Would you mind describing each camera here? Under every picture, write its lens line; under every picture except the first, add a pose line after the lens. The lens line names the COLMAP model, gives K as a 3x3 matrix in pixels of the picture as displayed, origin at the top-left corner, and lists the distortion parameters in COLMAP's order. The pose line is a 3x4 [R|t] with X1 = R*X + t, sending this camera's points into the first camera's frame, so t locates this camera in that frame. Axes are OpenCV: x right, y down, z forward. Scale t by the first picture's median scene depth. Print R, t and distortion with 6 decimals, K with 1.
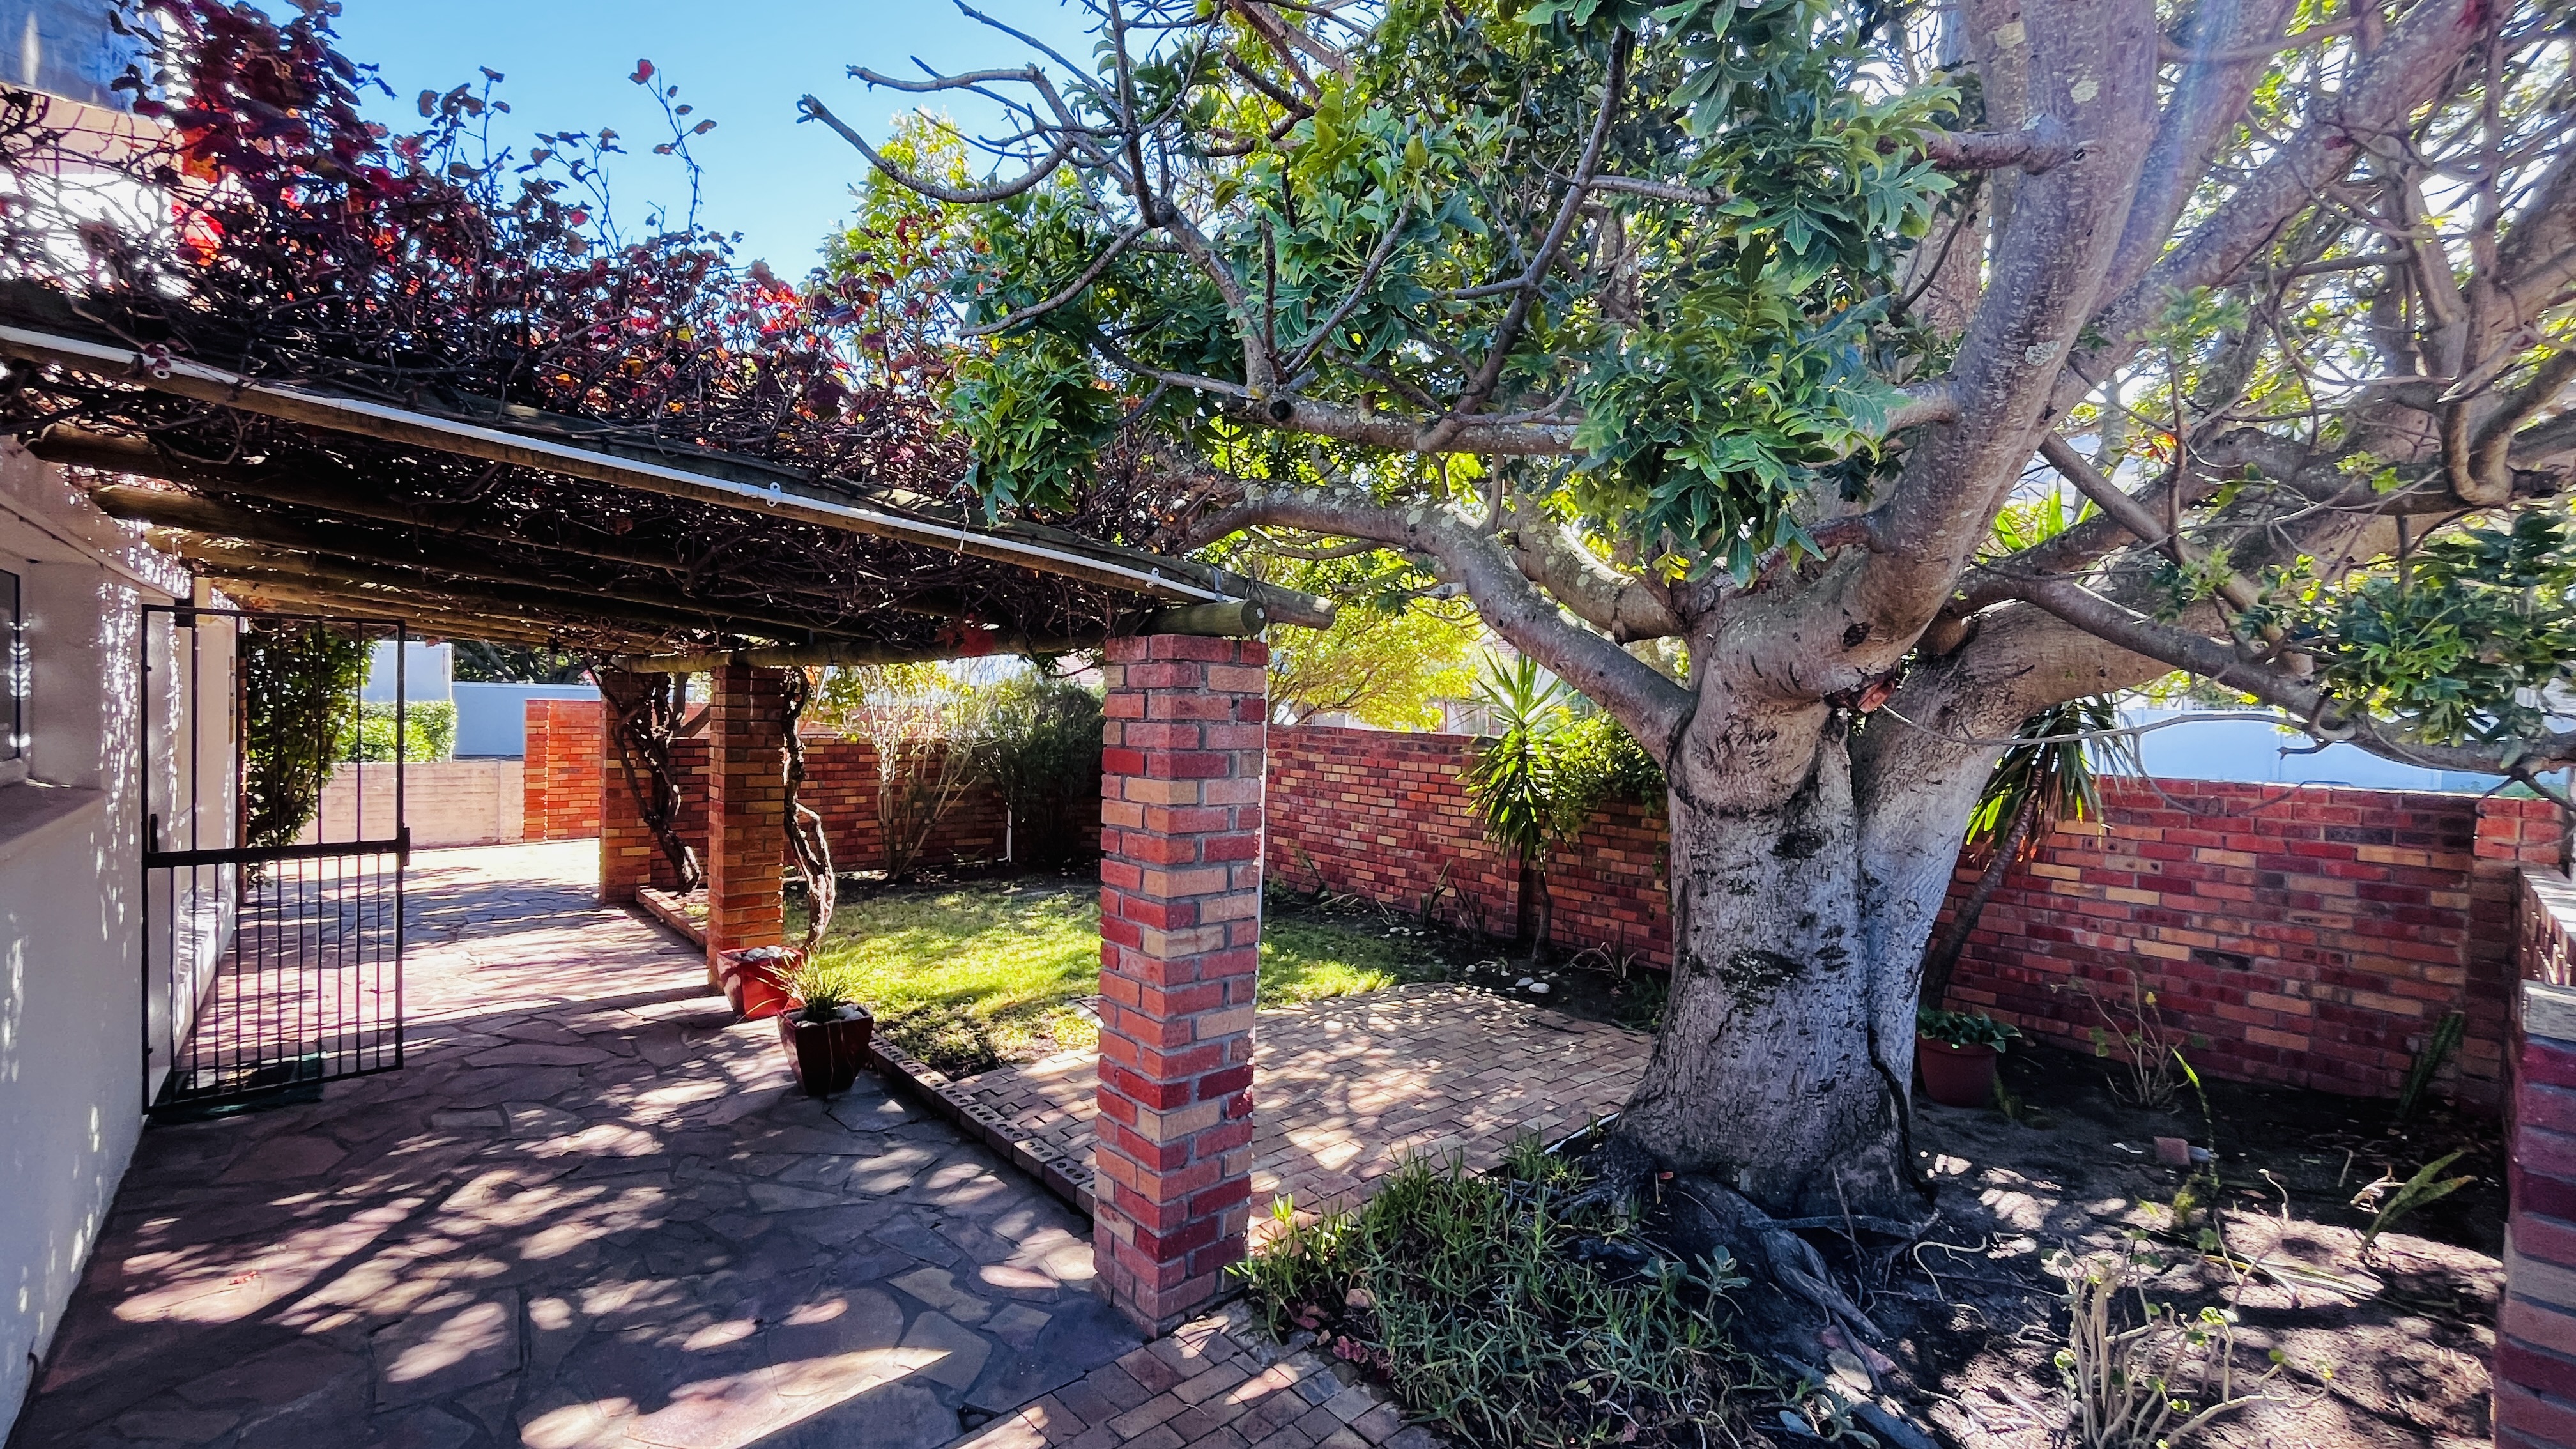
lens RADIAL K [[1045.9, 0, 1278.4], [0, 1045.9, 732.1], [0, 0, 1]] dist [-0.000493, -0.000151]
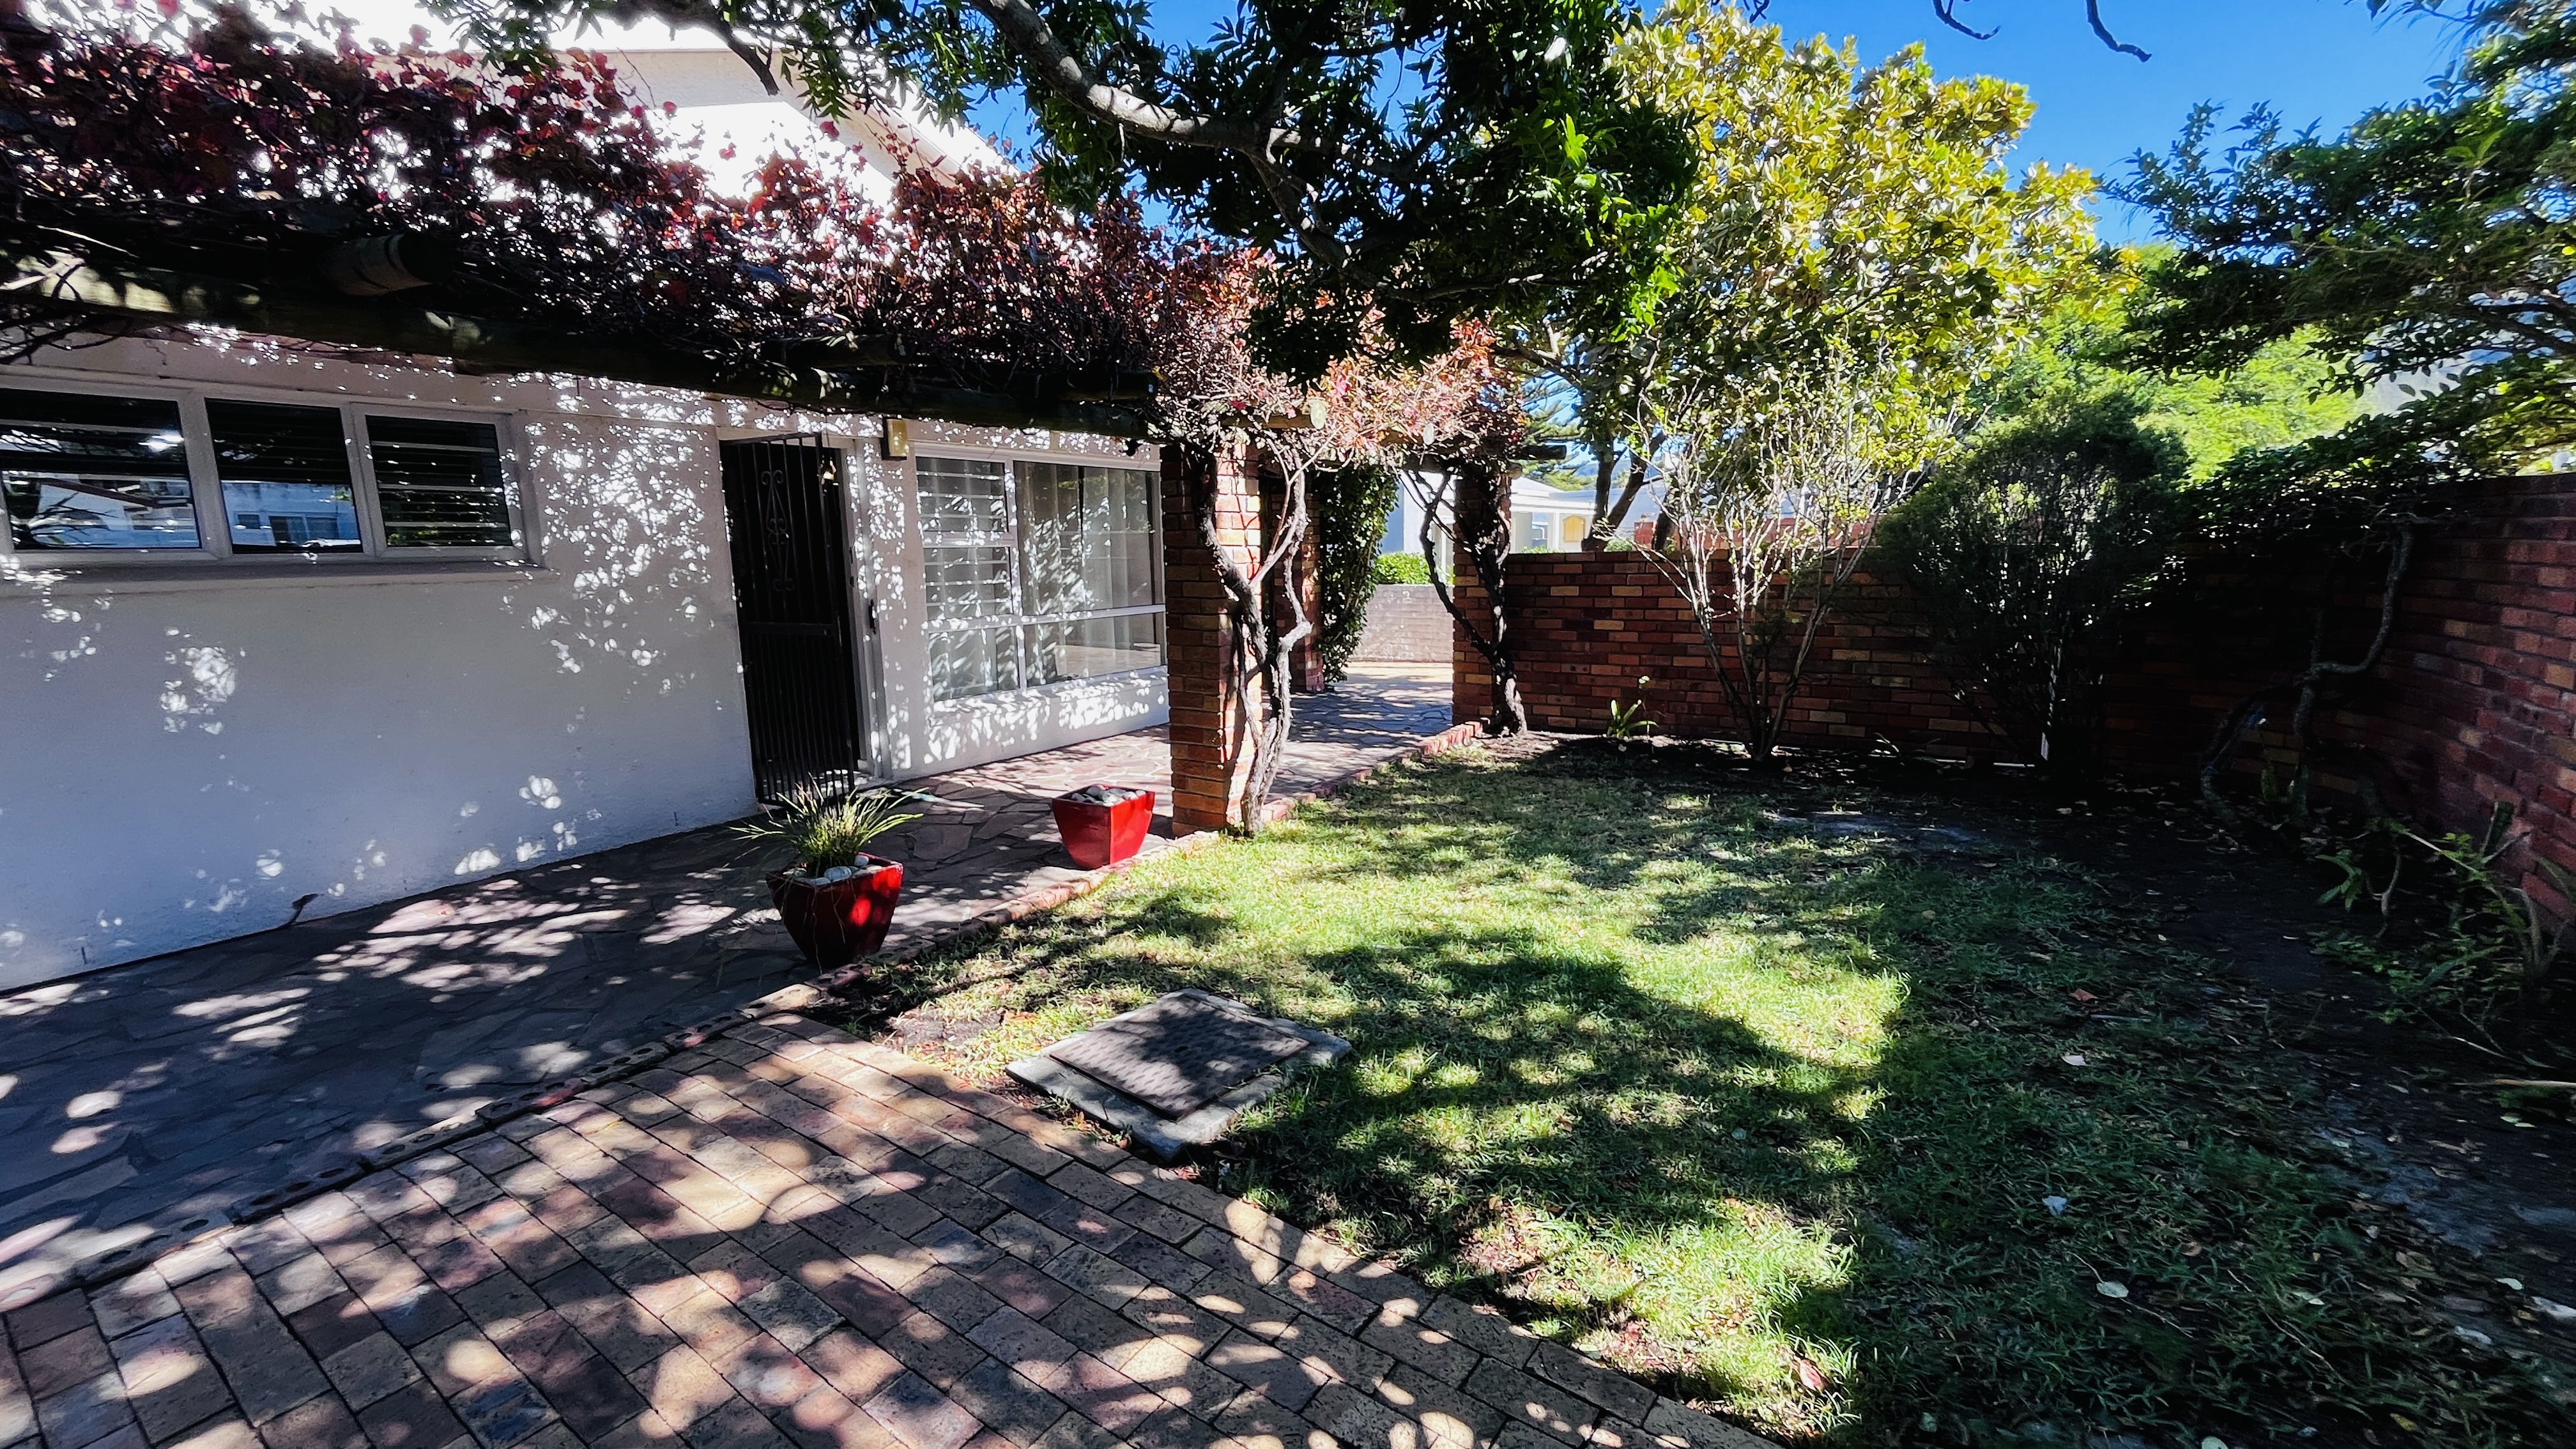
lens RADIAL K [[1045.9, 0, 1278.4], [0, 1045.9, 732.1], [0, 0, 1]] dist [-0.000493, -0.000151]
pose [[0.250758, 0.138496, -0.958092, 0.503137], [0.005595, 0.989489, 0.144499, 0.064991], [0.968034, -0.041594, 0.247347, 1.420548]]
